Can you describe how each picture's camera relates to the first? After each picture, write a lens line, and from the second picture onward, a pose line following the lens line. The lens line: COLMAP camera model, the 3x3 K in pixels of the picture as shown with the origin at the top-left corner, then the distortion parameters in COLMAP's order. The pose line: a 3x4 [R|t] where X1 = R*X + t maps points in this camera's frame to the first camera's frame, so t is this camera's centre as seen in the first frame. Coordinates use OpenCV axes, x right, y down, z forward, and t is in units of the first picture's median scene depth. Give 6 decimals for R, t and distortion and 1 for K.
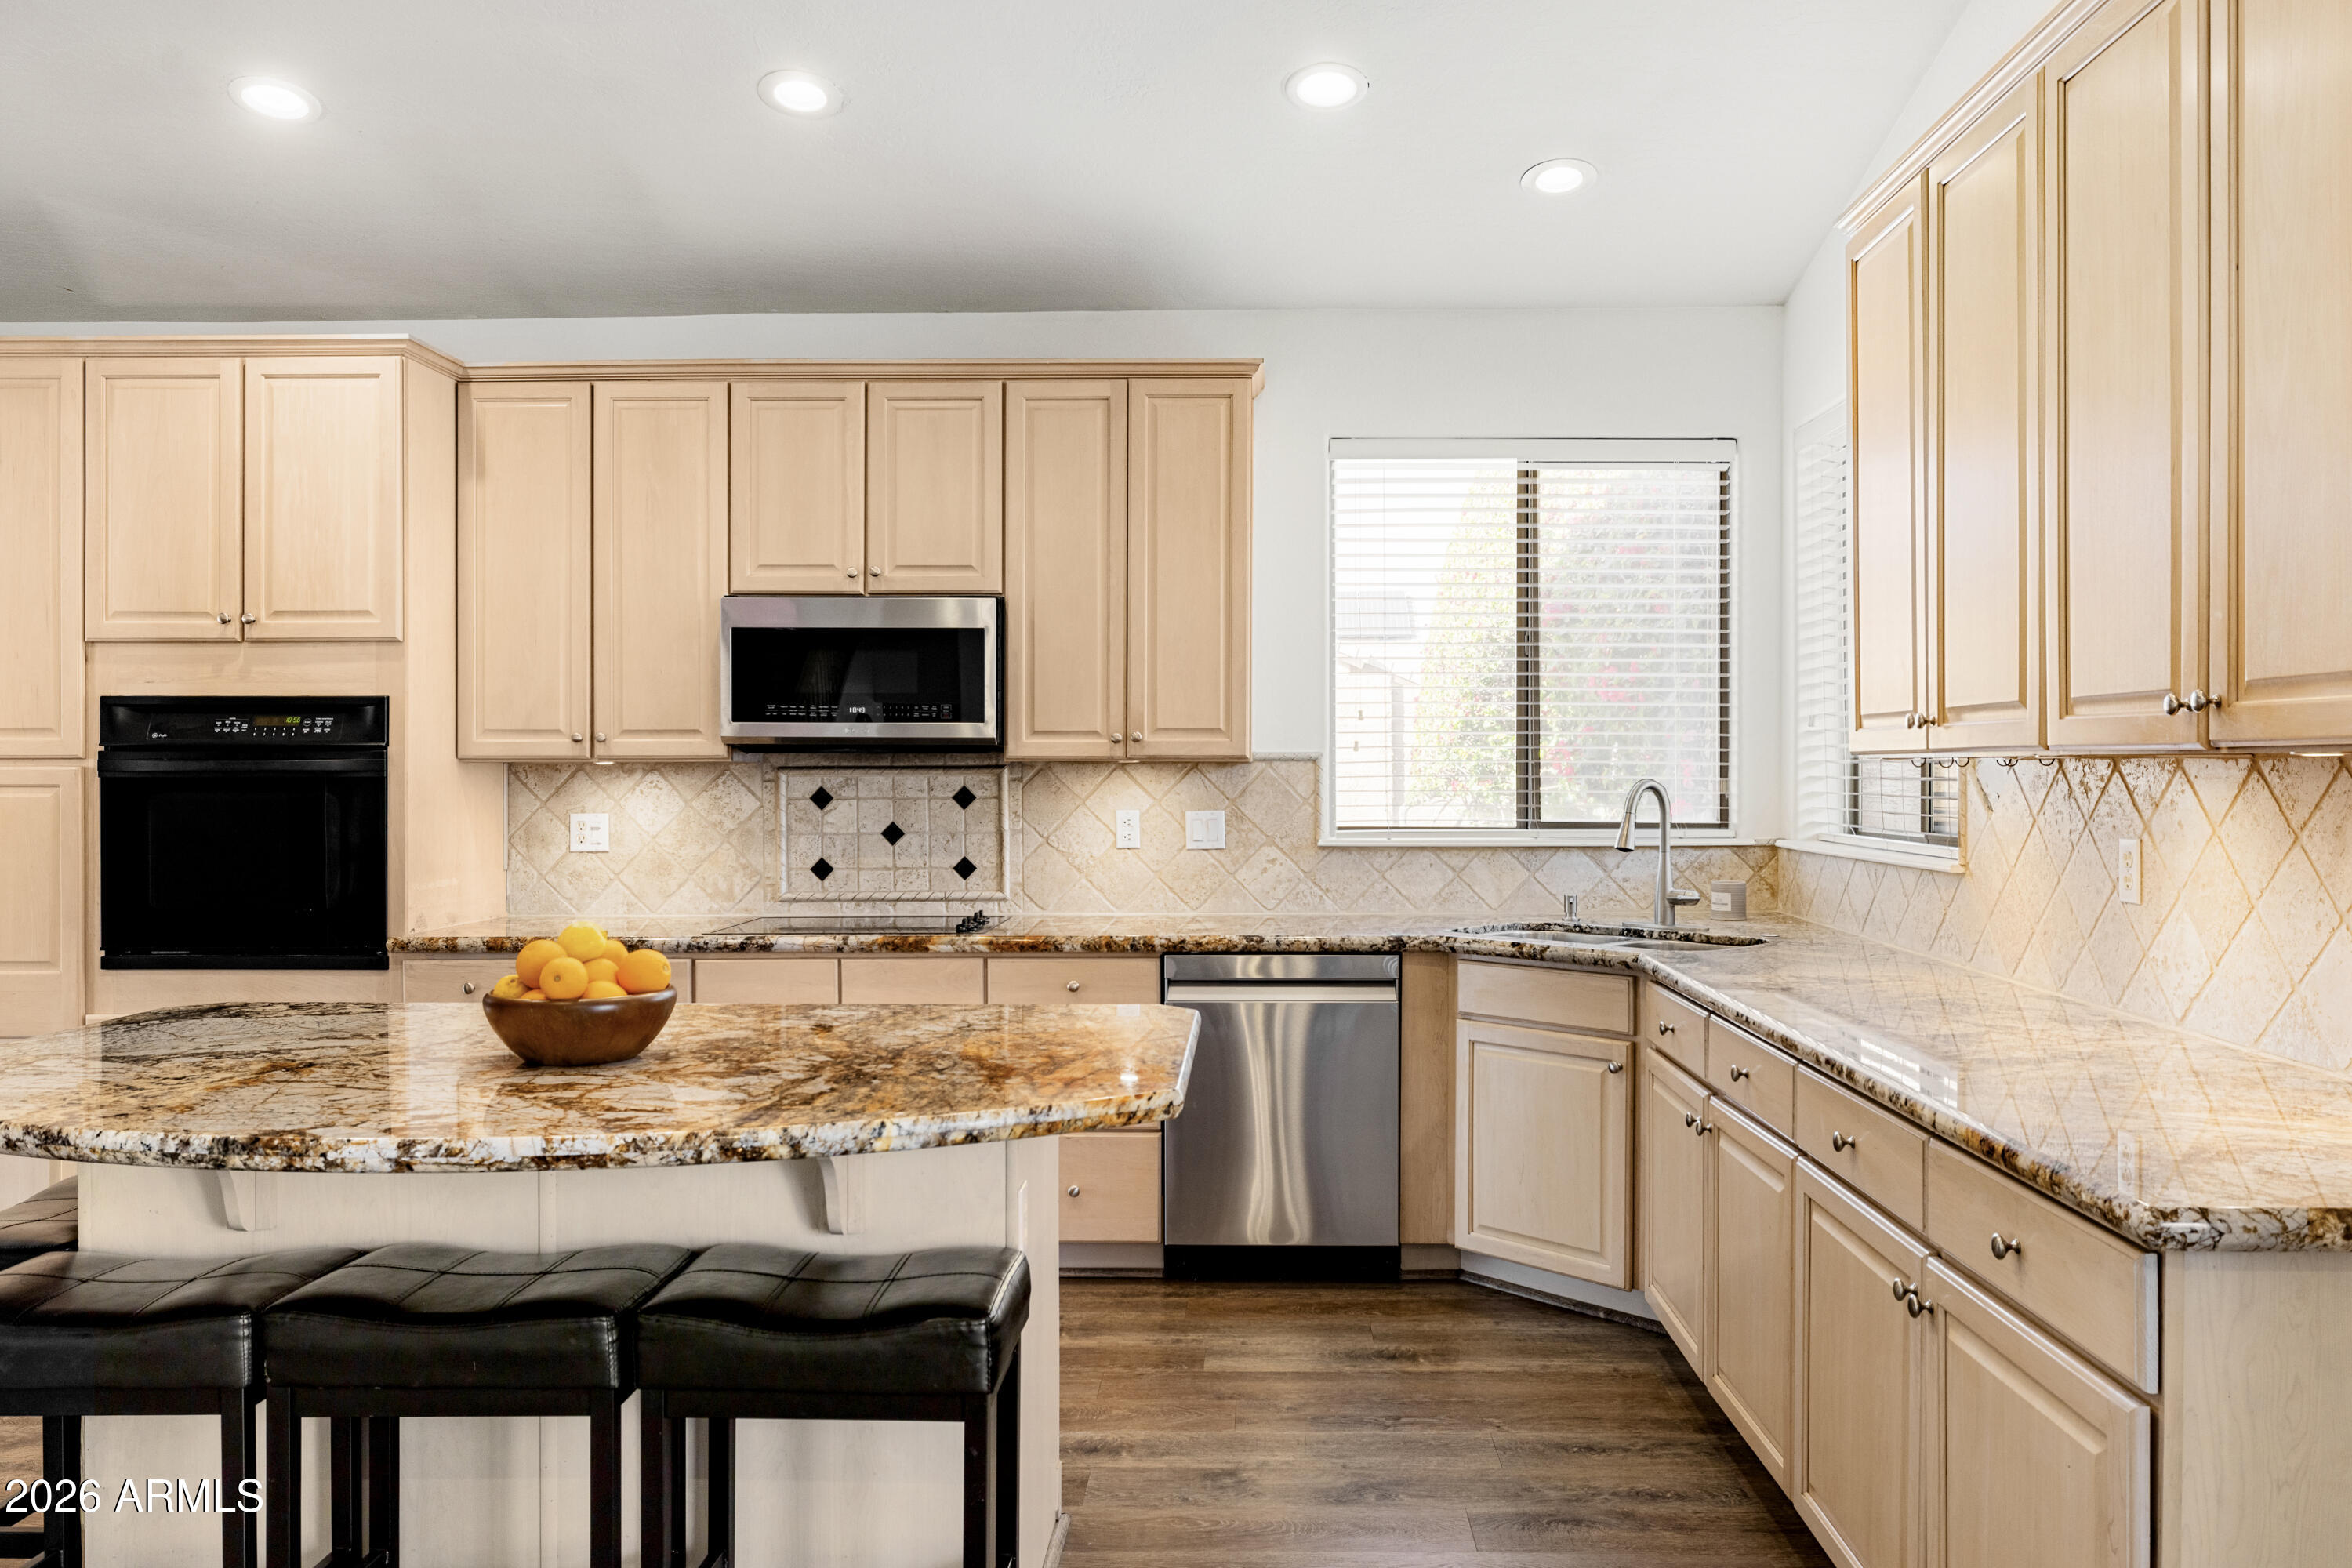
lens RADIAL K [[1757.1, 0, 1258.0], [0, 1757.1, 776.7], [0, 0, 1]] dist [-0.000353, -0.002071]
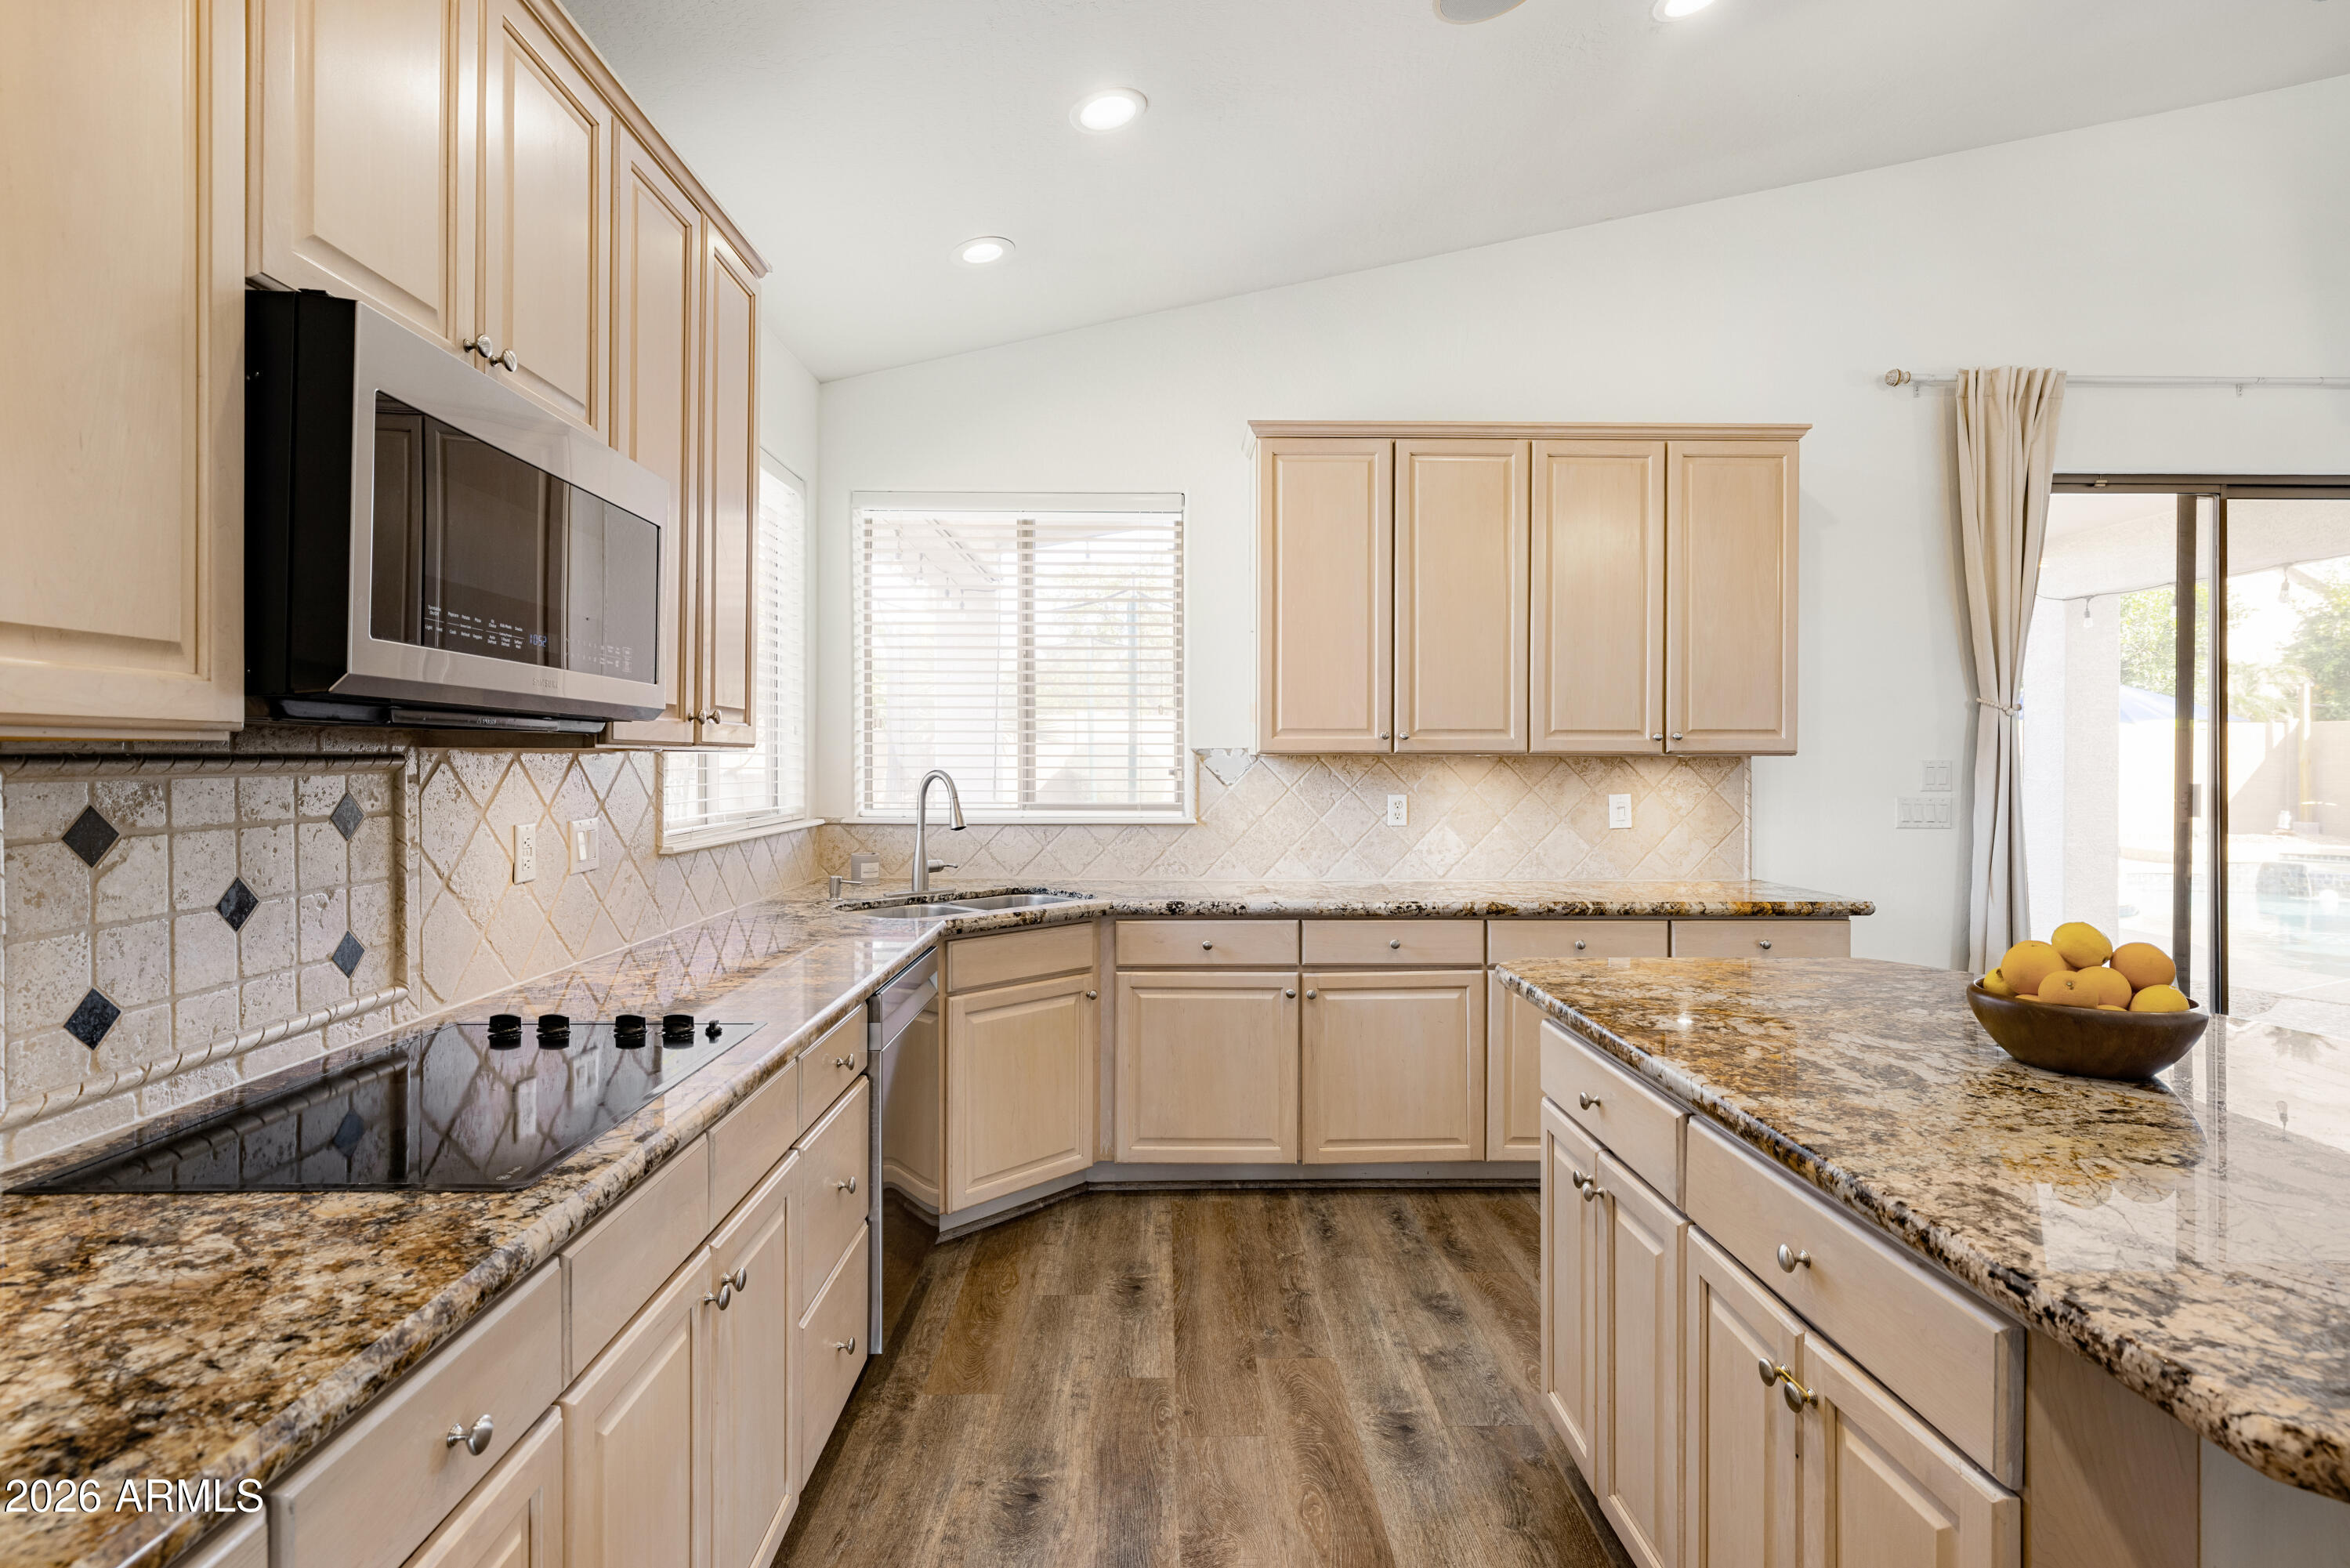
lens RADIAL K [[1140.7, 0, 1190.9], [0, 1140.7, 758.7], [0, 0, 1]] dist [-0.000750, 0.000490]
pose [[-0.023680, 0.002303, 0.999717, -0.534968], [0.003847, 0.999990, -0.002213, -0.003530], [-0.999712, 0.003793, -0.023689, 0.807334]]
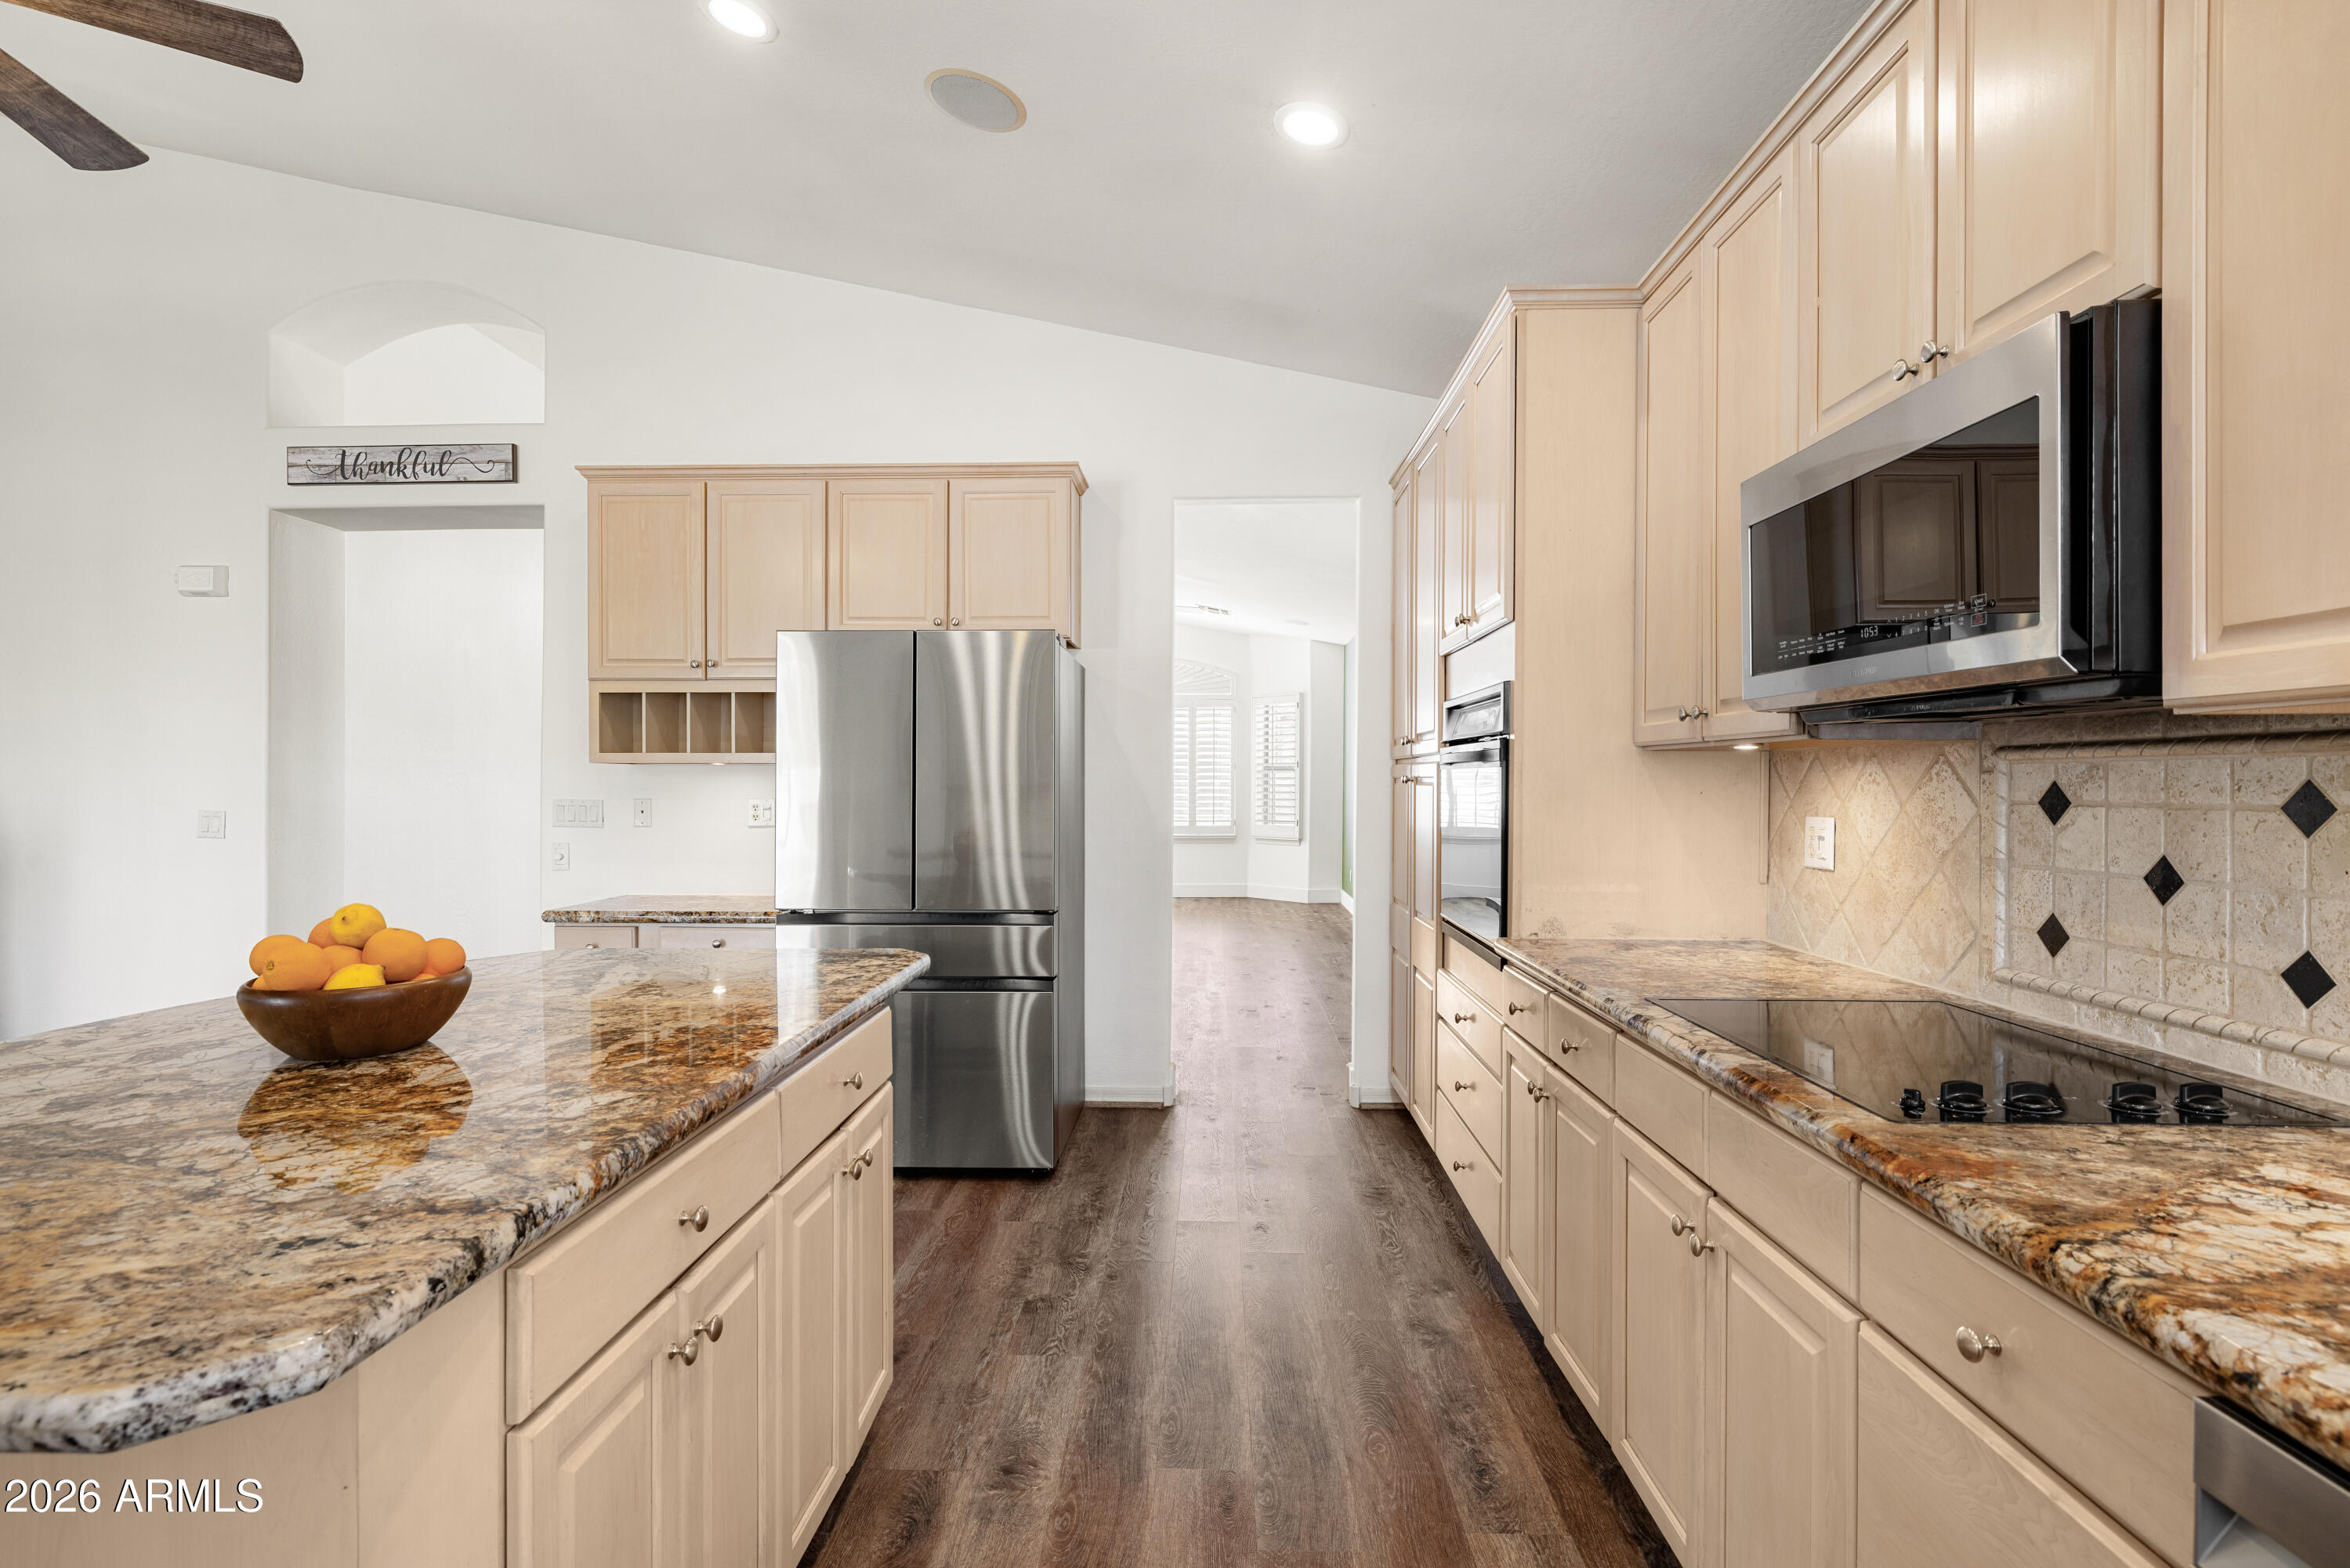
lens RADIAL K [[1160.7, 0, 1175.0], [0, 1160.7, 784.0], [0, 0, 1]] dist [-0.001086, 0.001338]
pose [[-0.034964, 0.004077, -0.999380, 0.122401], [-0.006318, 0.999971, 0.004301, 0.006985], [0.999369, 0.006465, -0.034937, 0.786533]]
